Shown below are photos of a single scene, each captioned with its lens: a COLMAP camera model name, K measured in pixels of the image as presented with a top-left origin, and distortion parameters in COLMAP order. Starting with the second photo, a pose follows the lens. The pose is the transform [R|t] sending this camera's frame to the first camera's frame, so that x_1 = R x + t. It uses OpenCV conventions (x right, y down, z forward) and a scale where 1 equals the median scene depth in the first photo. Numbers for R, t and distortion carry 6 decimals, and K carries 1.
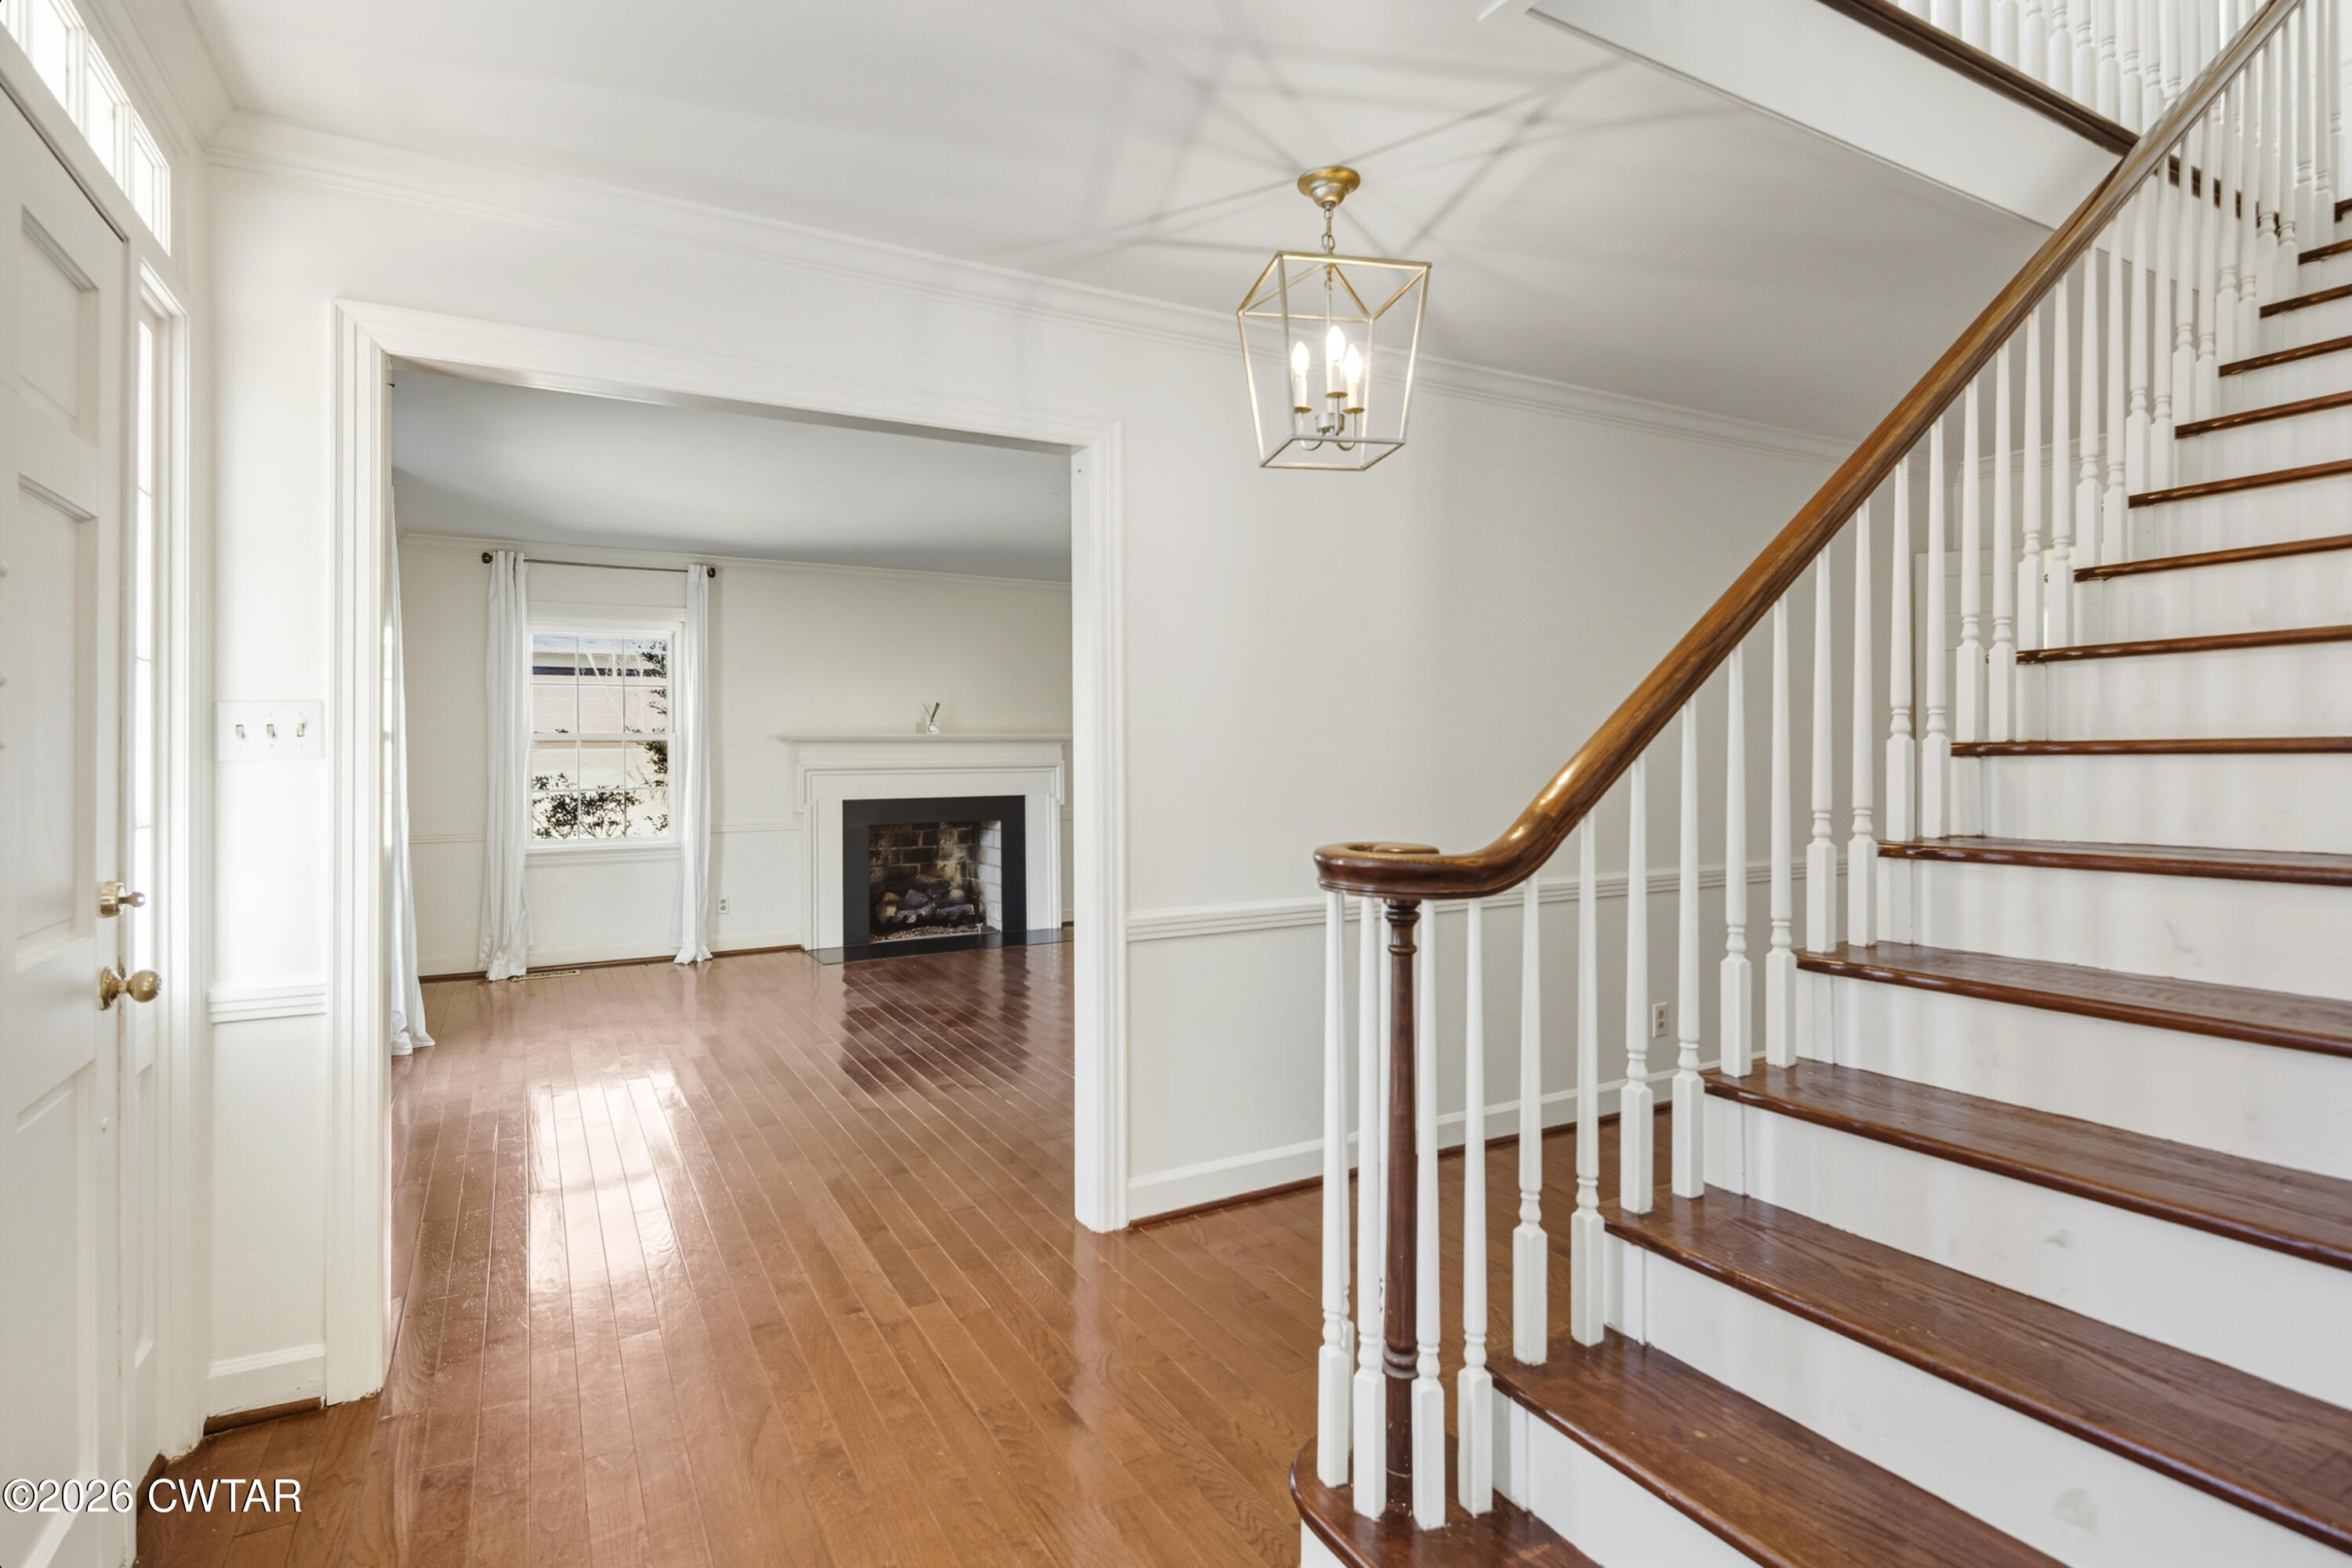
lens RADIAL K [[1143.5, 0, 1171.1], [0, 1143.5, 772.8], [0, 0, 1]] dist [-0.001307, -0.002439]
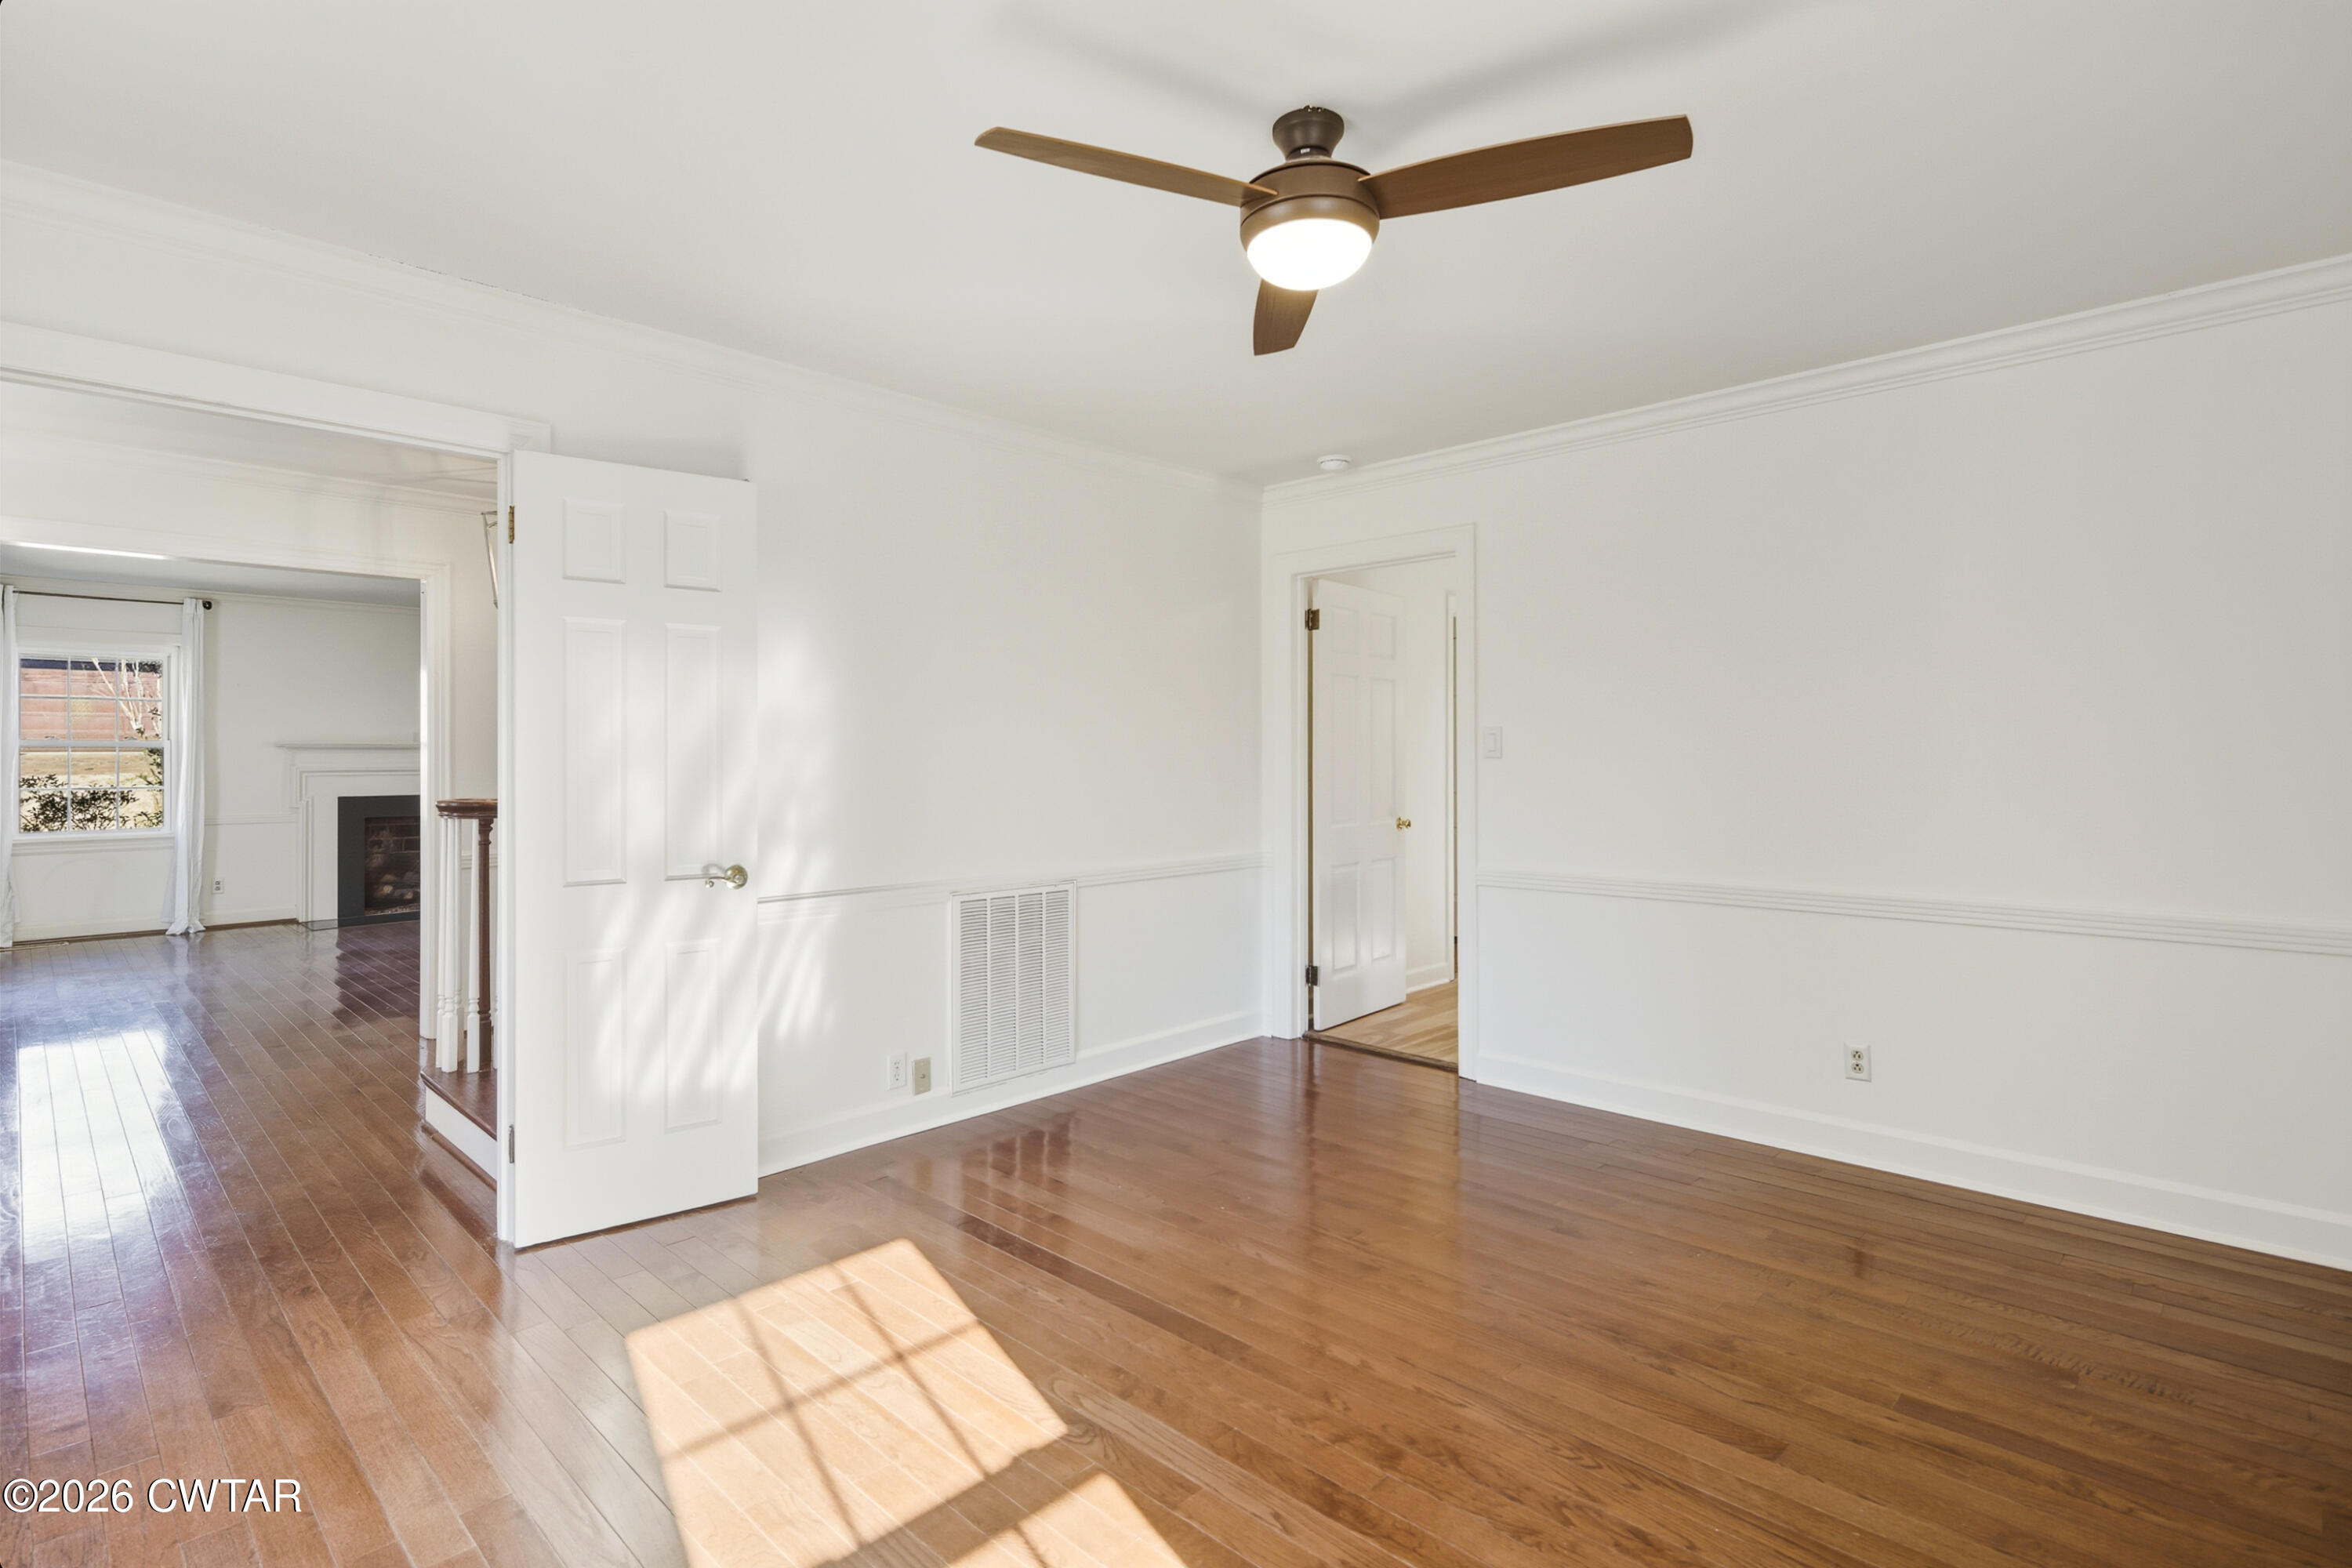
lens RADIAL K [[1143.5, 0, 1177.0], [0, 1143.5, 767.5], [0, 0, 1]] dist [-0.001307, -0.002439]
pose [[0.959151, 0.000435, 0.282895, 0.221993], [0.002217, 0.999957, -0.009053, 0.005885], [-0.282887, 0.009311, 0.959108, -0.406518]]
